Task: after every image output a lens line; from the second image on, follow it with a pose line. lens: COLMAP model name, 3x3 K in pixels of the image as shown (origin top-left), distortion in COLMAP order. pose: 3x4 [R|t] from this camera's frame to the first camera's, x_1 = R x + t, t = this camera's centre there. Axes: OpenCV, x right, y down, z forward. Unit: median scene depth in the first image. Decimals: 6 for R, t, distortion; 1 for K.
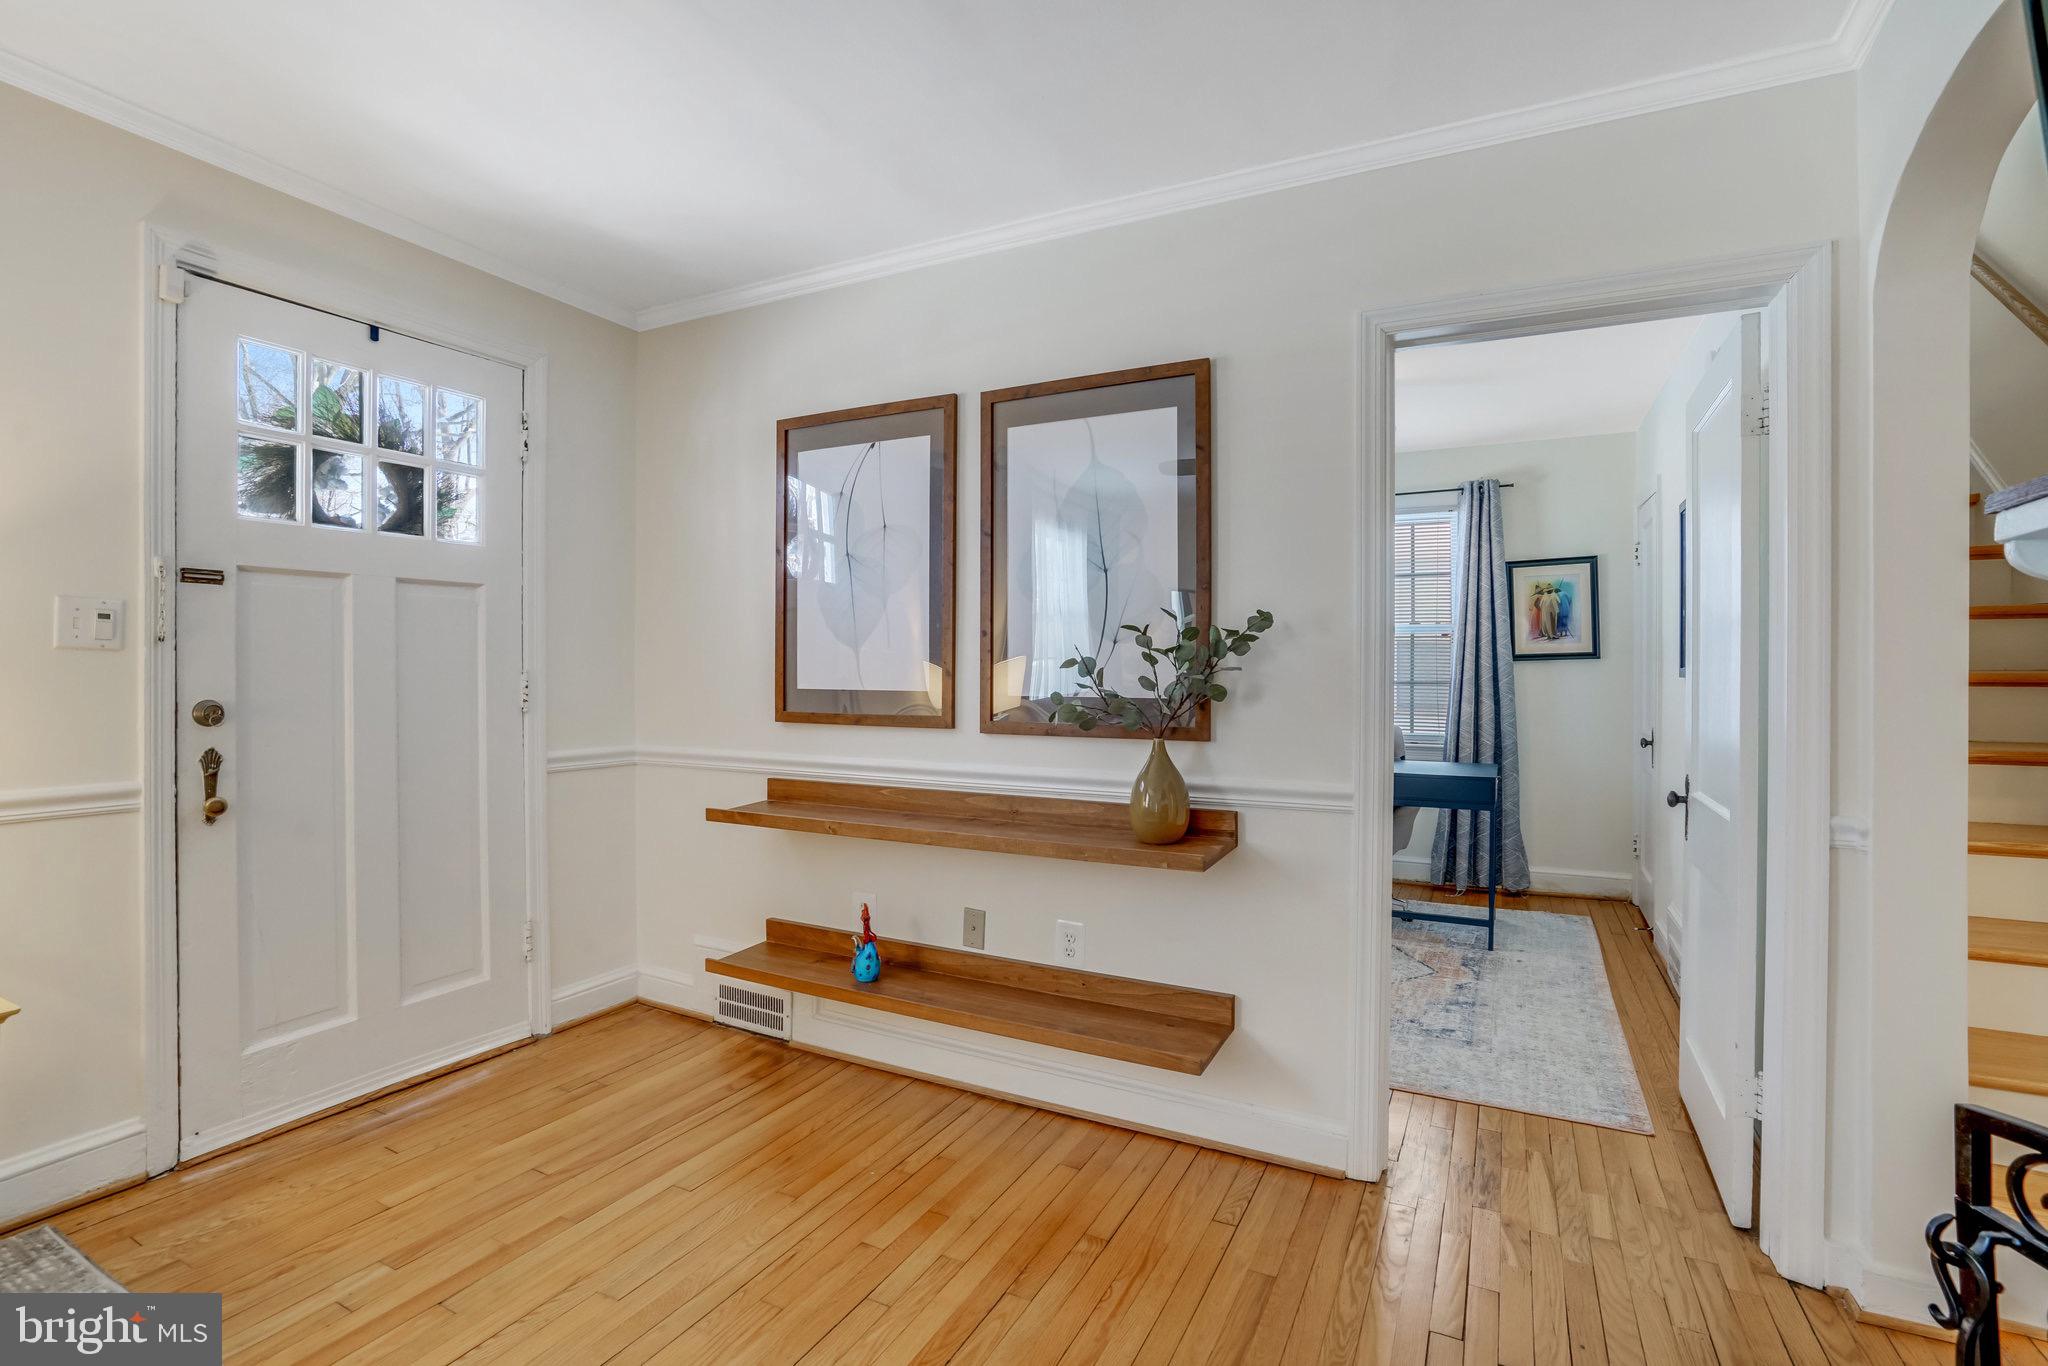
lens RADIAL K [[953.8, 0, 1016.5], [0, 953.8, 676.6], [0, 0, 1]] dist [-0.057233, 0.021234]
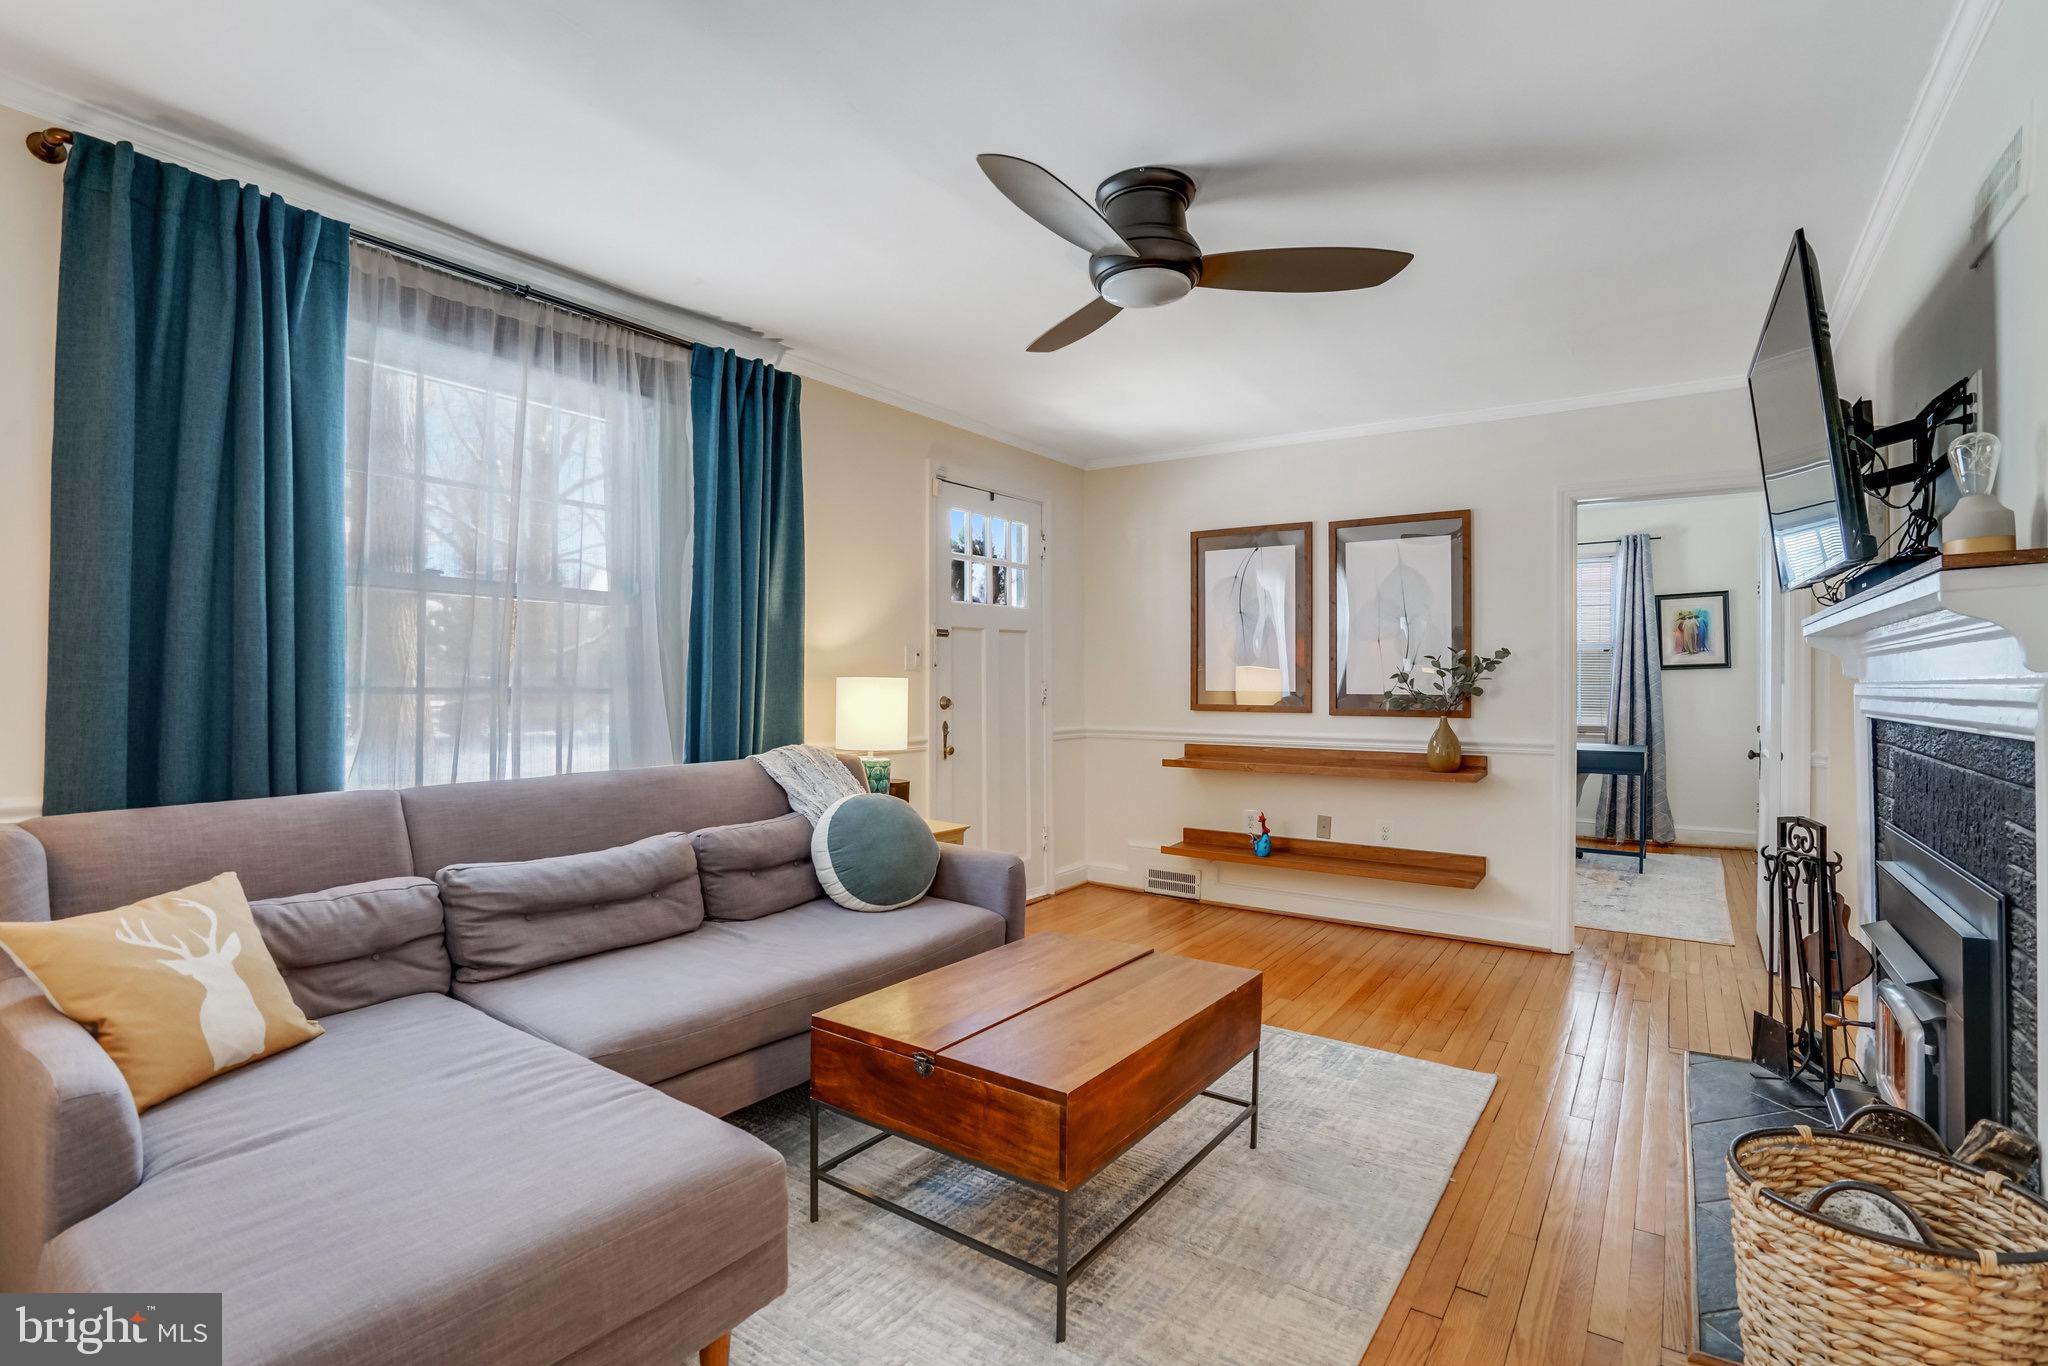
lens RADIAL K [[967.3, 0, 1024.0], [0, 967.3, 683.0], [0, 0, 1]] dist [-0.056081, 0.022513]
pose [[0.992145, -0.002829, -0.125057, -0.362941], [0.002843, 0.999996, -0.000067, -0.001936], [0.125057, -0.000289, 0.992150, -0.810068]]
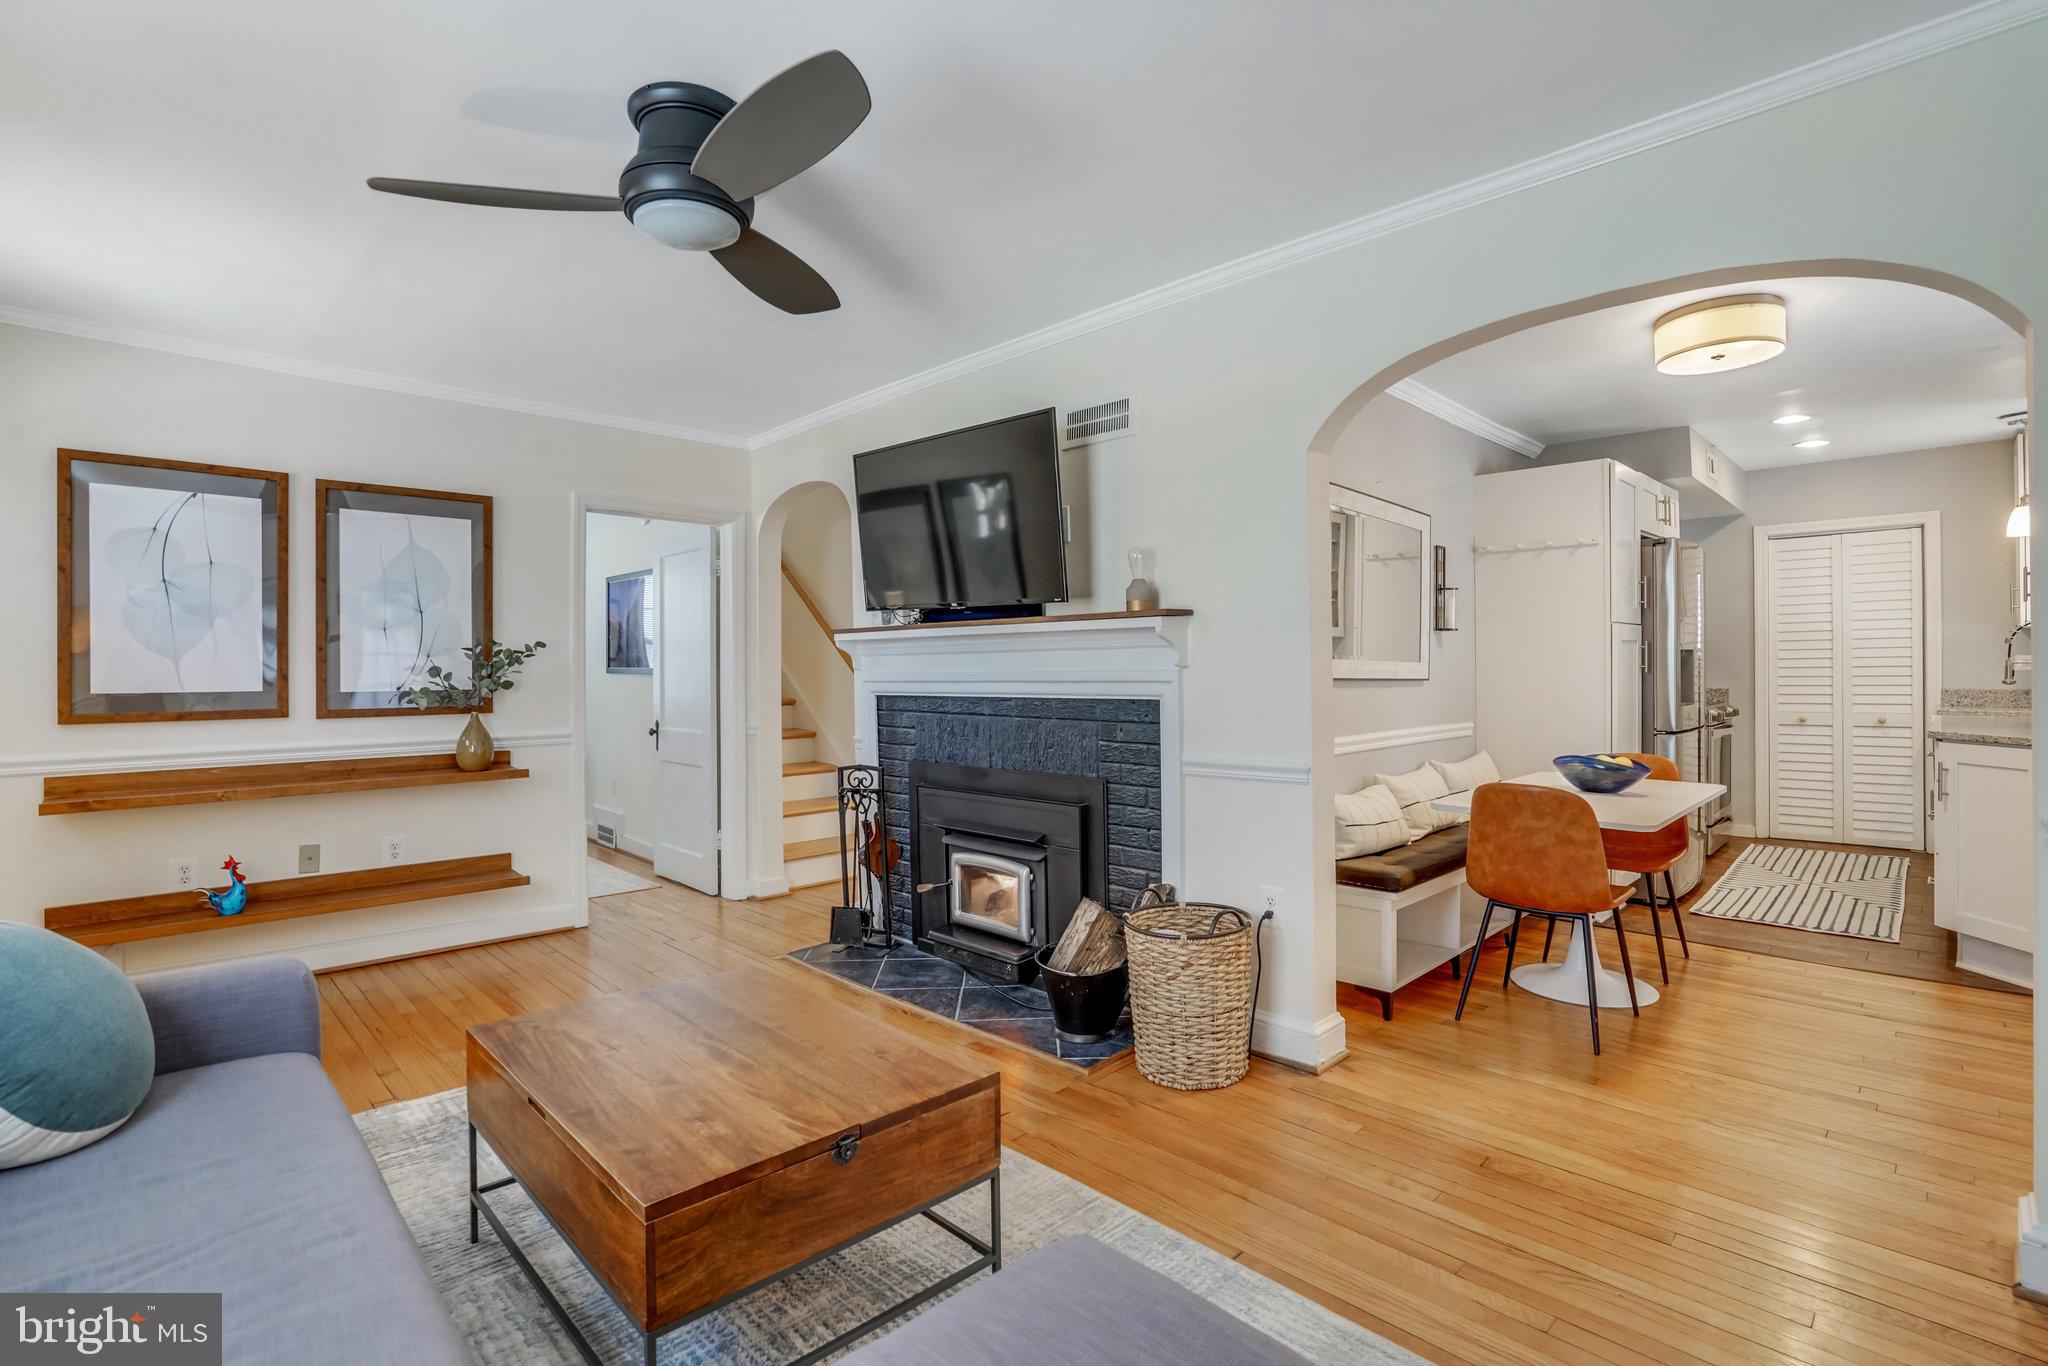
lens RADIAL K [[953.8, 0, 1016.5], [0, 953.8, 676.6], [0, 0, 1]] dist [-0.057233, 0.021234]
pose [[0.310004, -0.015362, 0.950611, -0.999425], [0.009110, 0.999872, 0.013187, -0.011919], [-0.950691, 0.004572, 0.310104, -0.410484]]
